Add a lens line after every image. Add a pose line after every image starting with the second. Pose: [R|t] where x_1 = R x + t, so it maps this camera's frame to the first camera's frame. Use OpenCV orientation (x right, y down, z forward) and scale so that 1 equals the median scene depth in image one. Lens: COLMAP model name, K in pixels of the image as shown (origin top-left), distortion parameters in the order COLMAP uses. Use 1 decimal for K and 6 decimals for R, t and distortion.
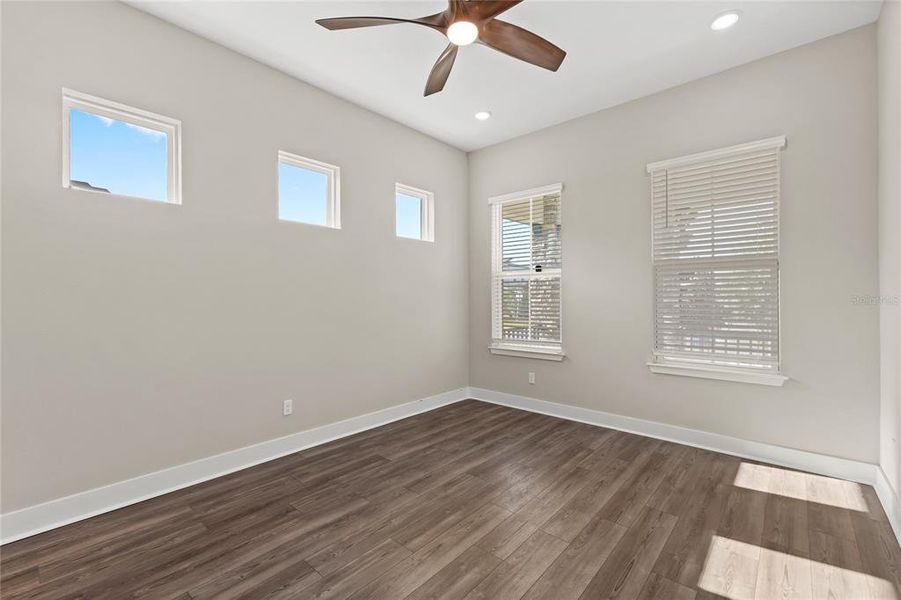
lens RADIAL K [[387.7, 0, 448.7], [0, 387.7, 306.6], [0, 0, 1]] dist [-0.000356, -0.000002]
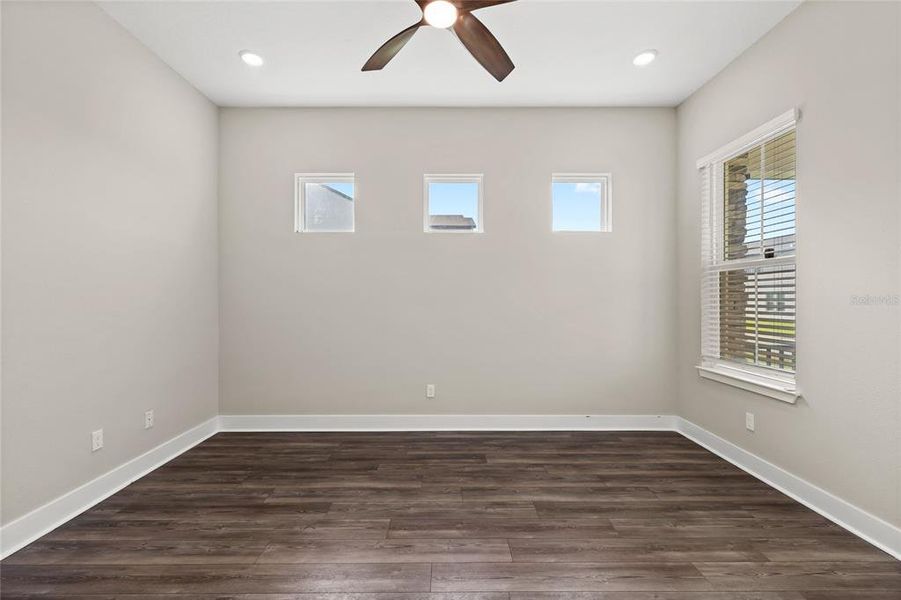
lens RADIAL K [[387.7, 0, 448.7], [0, 387.7, 306.6], [0, 0, 1]] dist [-0.000356, -0.000002]
pose [[0.670165, 0.021149, -0.741910, 0.471500], [-0.020953, 0.999735, 0.009571, -0.006359], [0.741916, 0.009131, 0.670431, 0.245233]]
